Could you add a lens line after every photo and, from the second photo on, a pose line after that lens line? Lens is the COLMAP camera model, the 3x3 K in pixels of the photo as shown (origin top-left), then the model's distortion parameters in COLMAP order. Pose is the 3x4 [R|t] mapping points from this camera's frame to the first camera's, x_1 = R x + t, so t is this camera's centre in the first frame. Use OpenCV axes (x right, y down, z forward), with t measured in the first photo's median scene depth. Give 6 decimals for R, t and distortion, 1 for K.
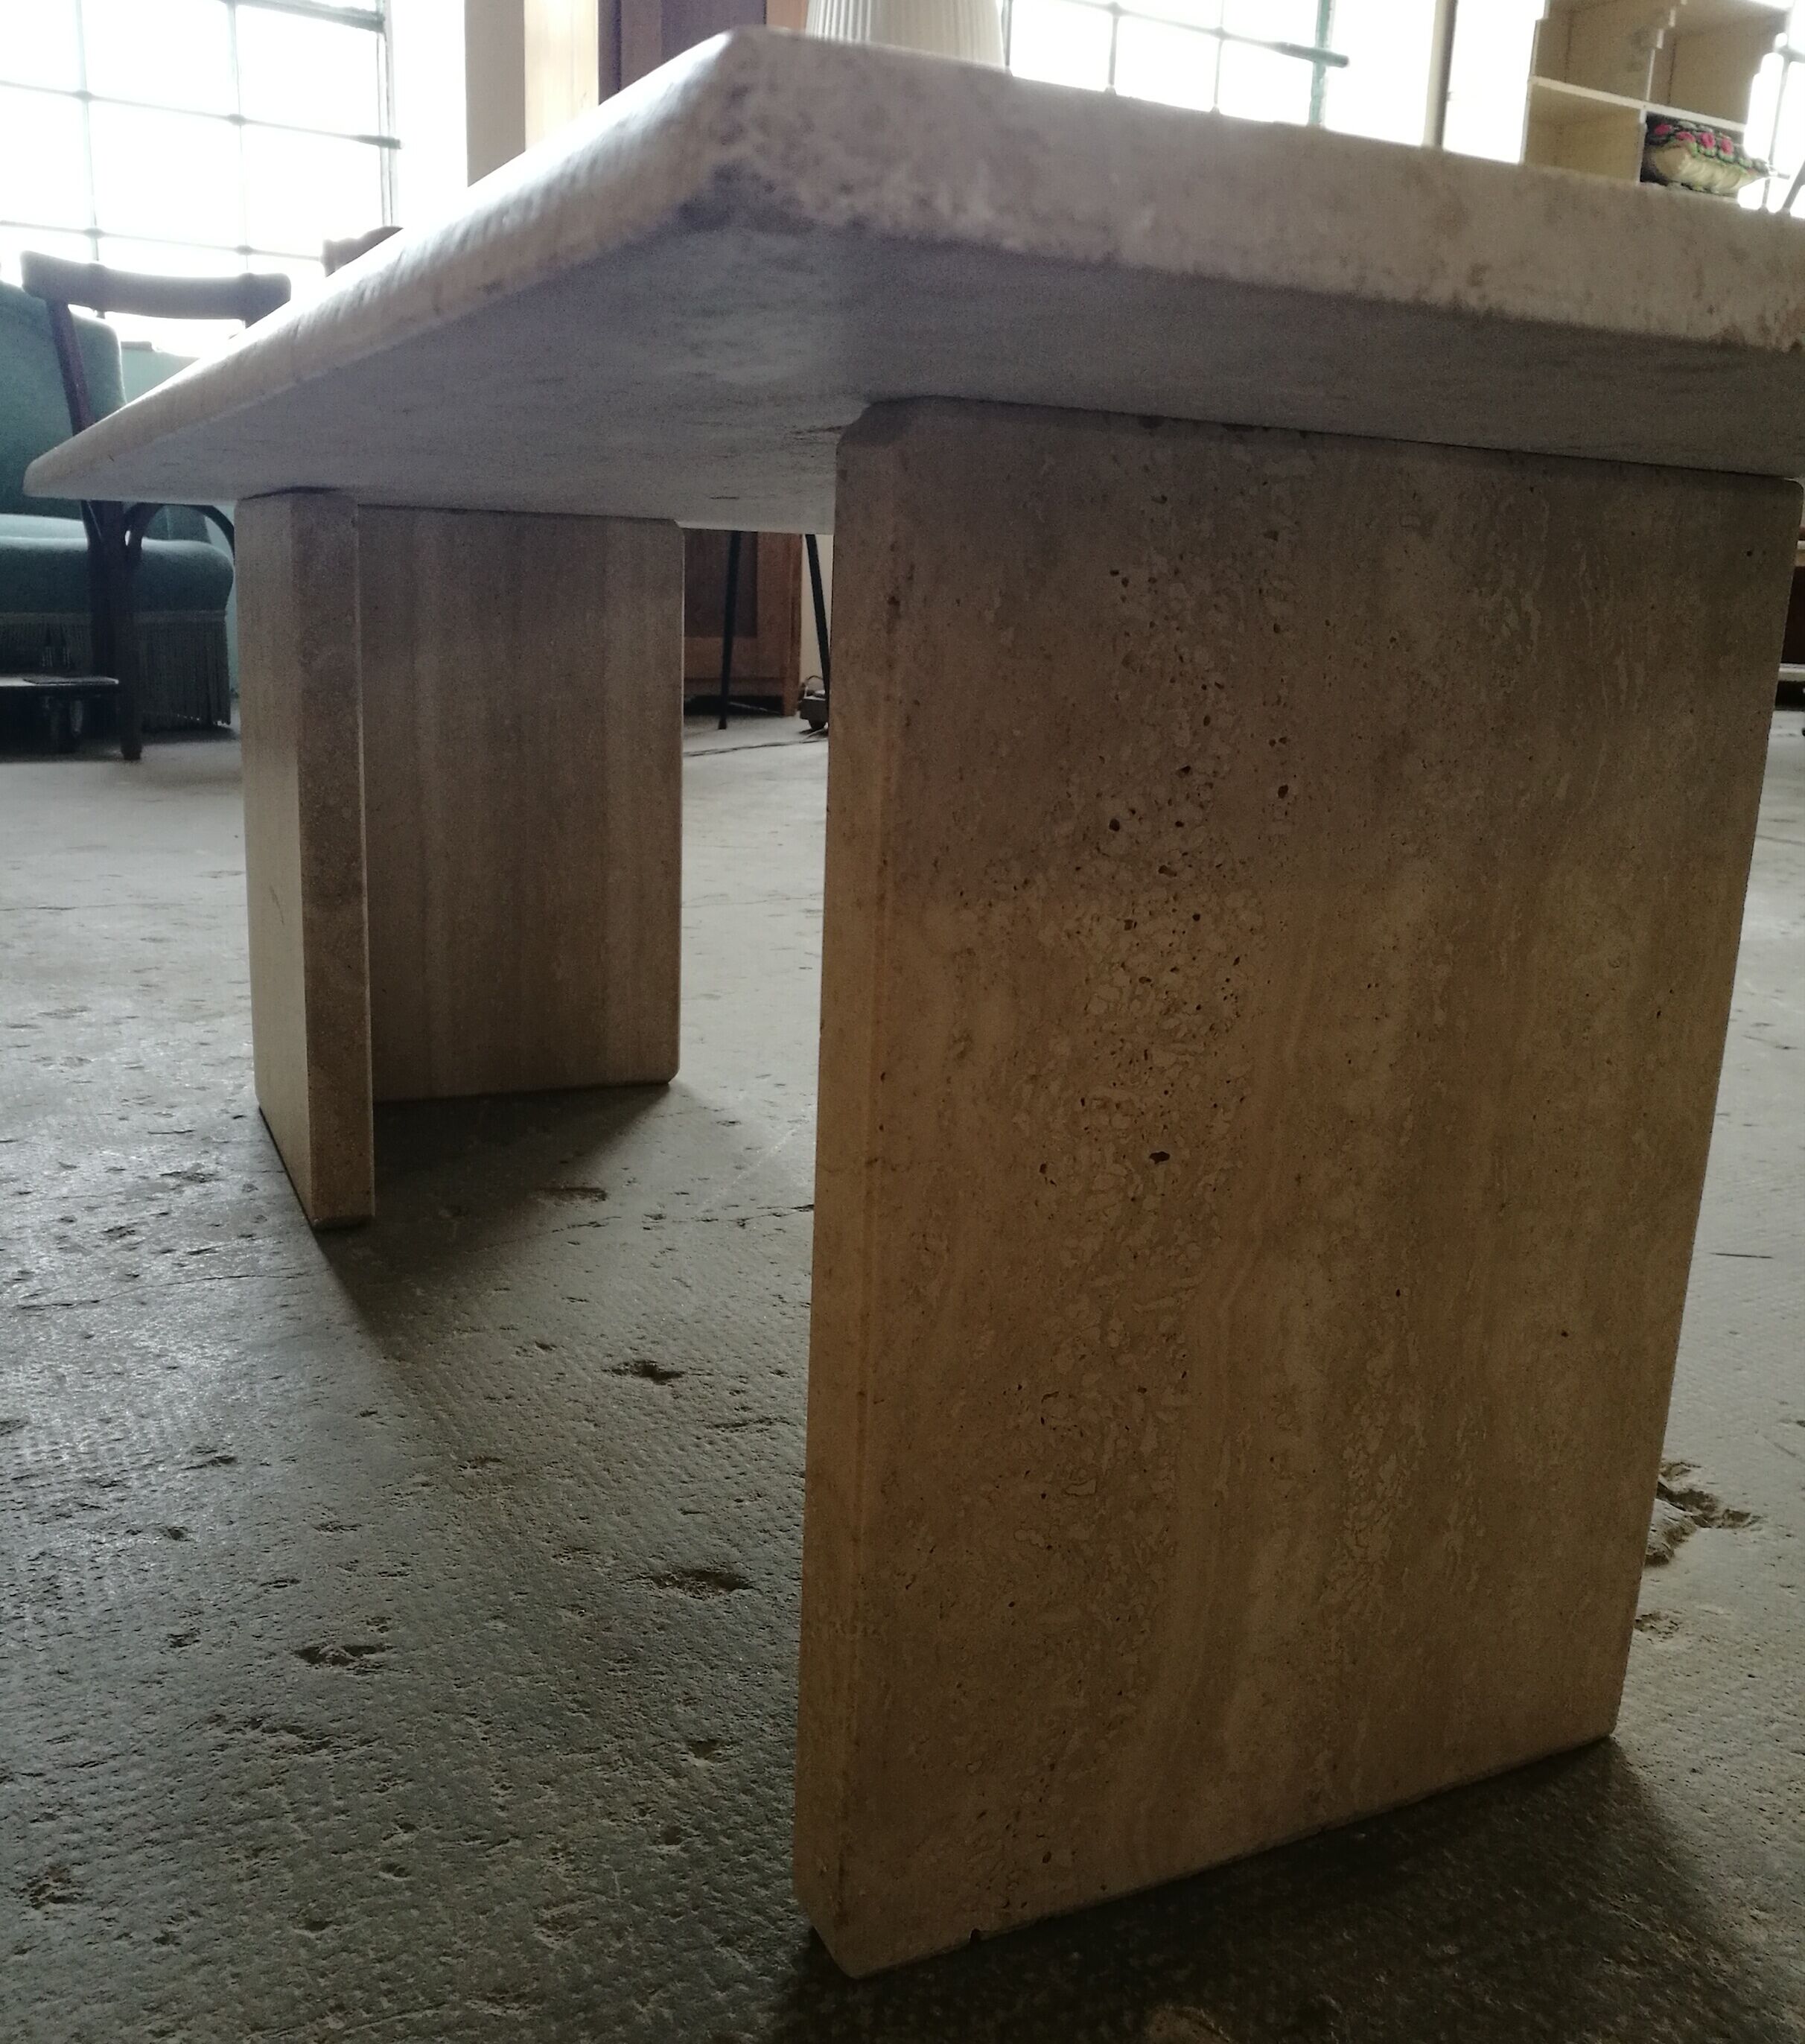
lens RADIAL K [[1966.3, 0, 902.5], [0, 1966.3, 1022.0], [0, 0, 1]] dist [0.002772, -0.341353]
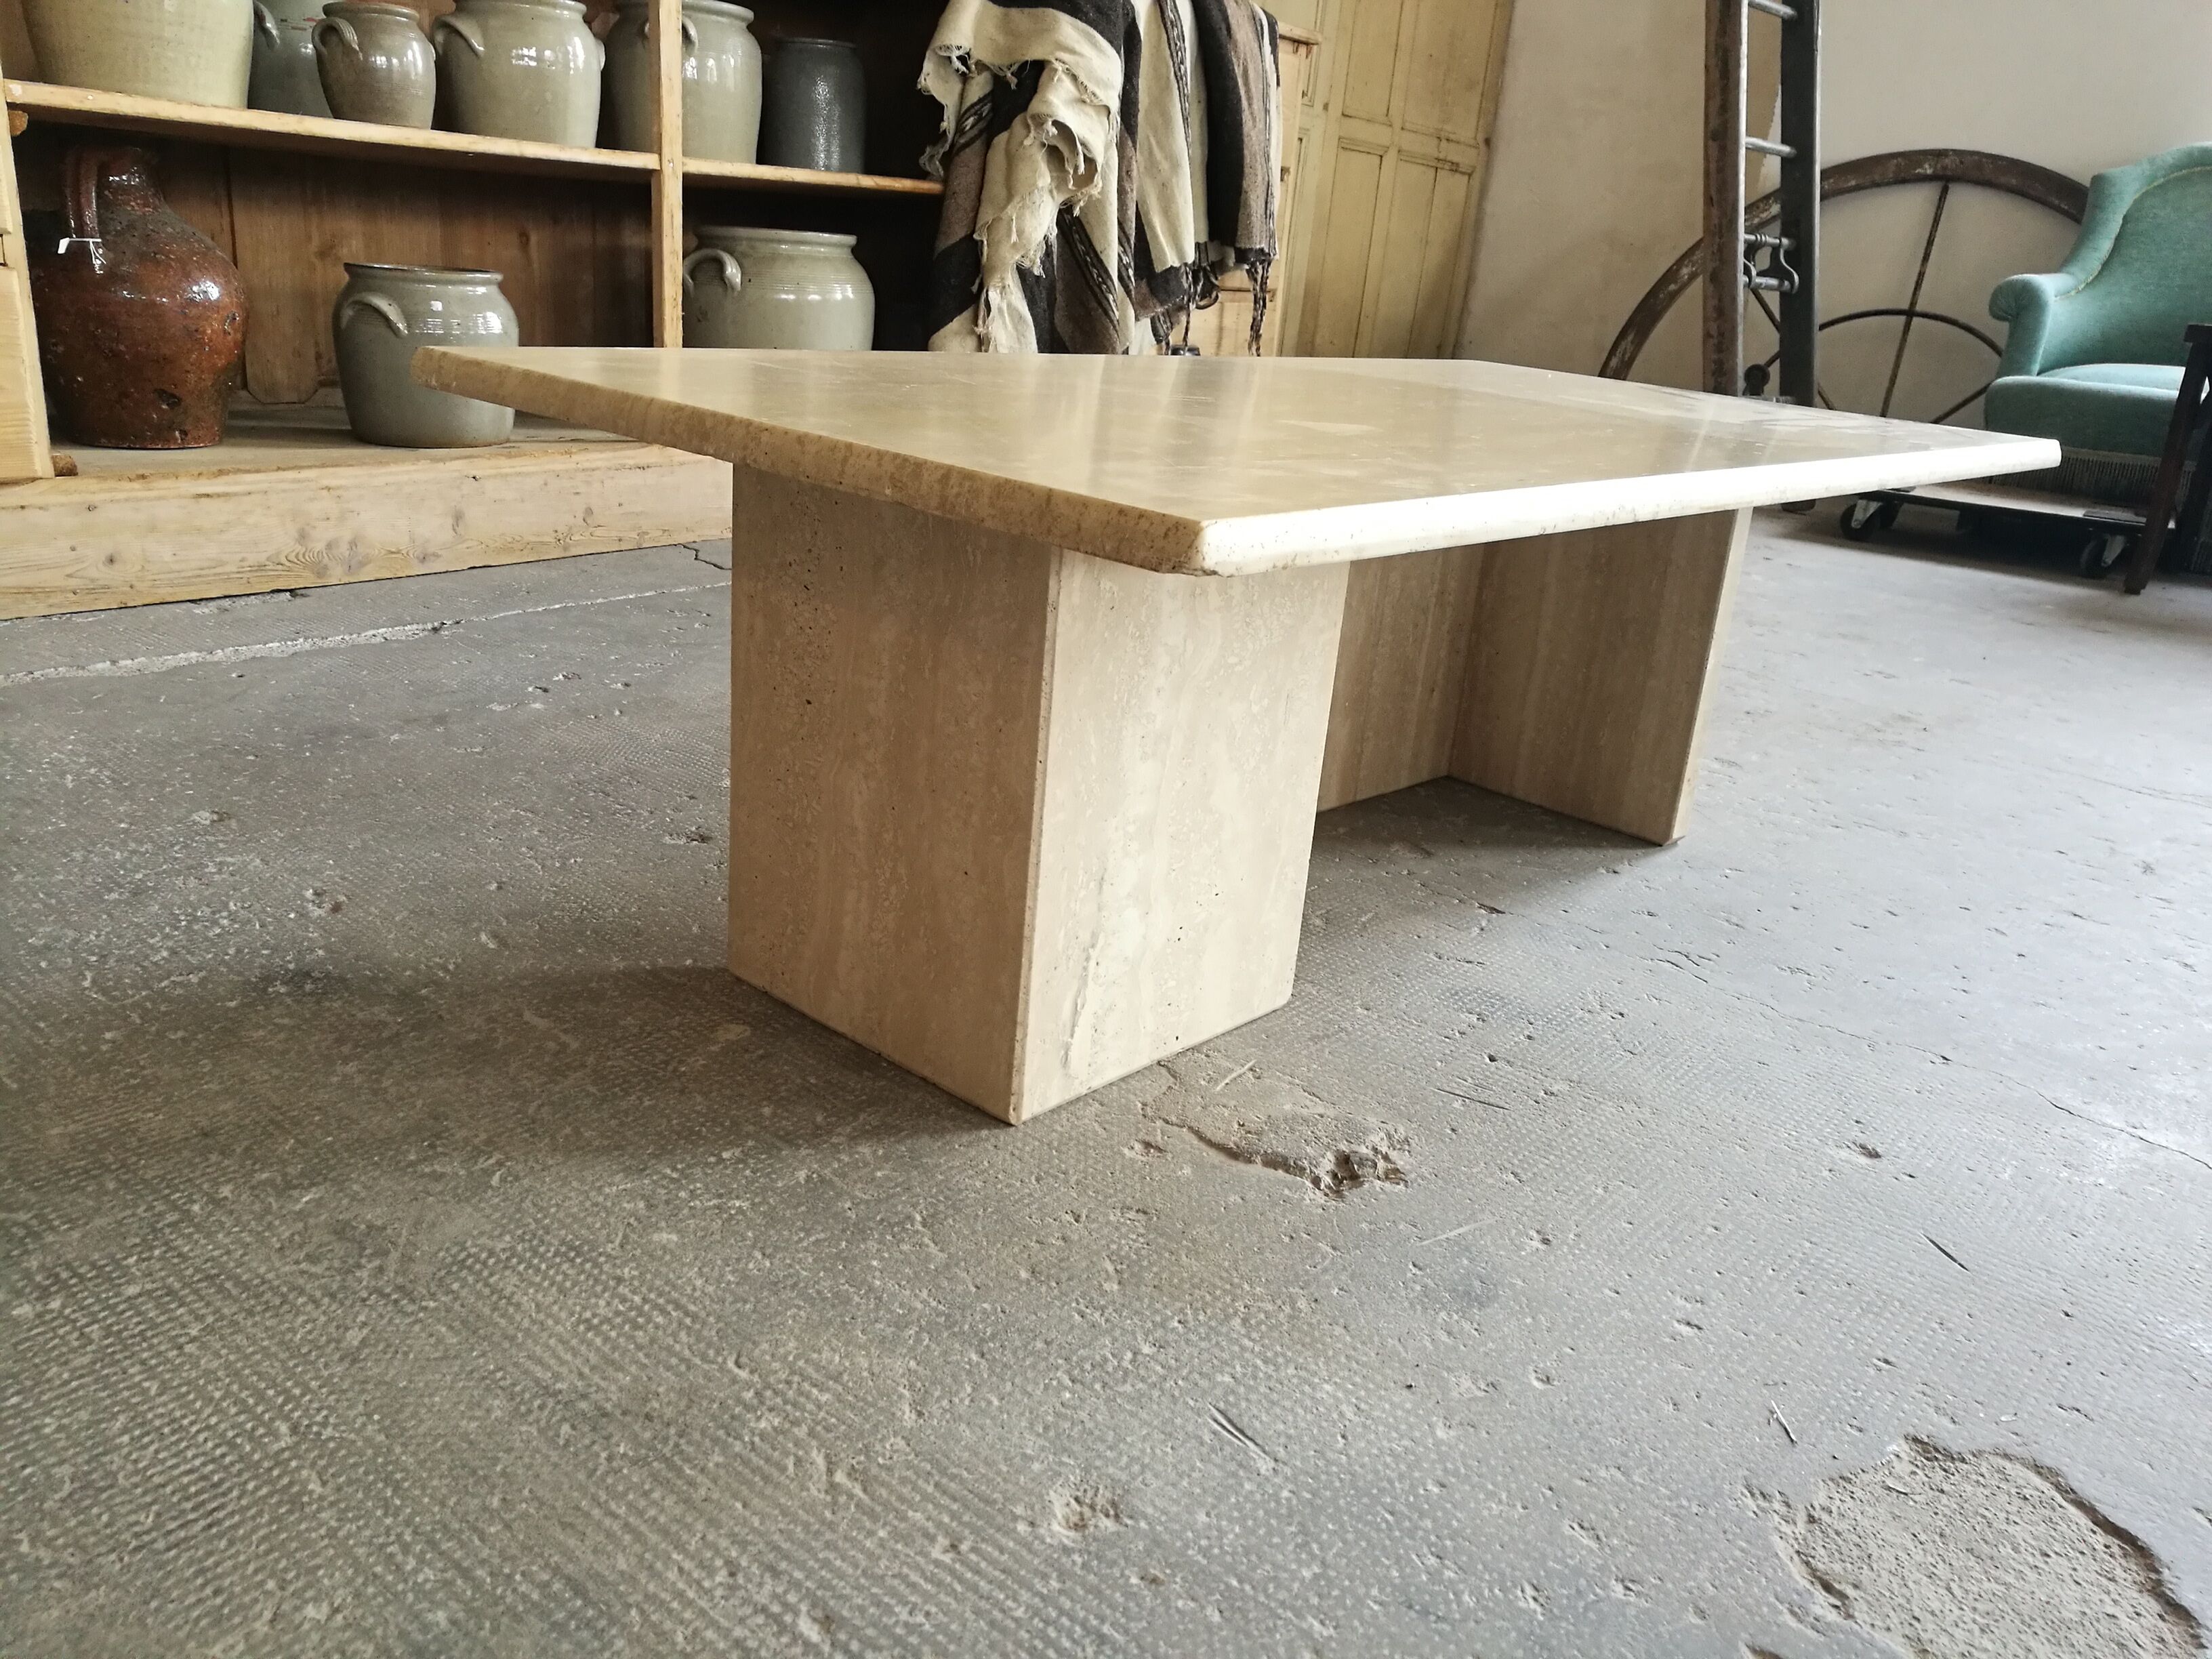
lens RADIAL K [[1762.4, 0, 1105.5], [0, 1762.4, 881.8], [0, 0, 1]] dist [-0.000289, 0.021364]
pose [[0.384663, 0.329827, -0.862119, 2.185665], [-0.285985, 0.930609, 0.228428, -0.325071], [0.877637, 0.158685, 0.452296, 0.322448]]
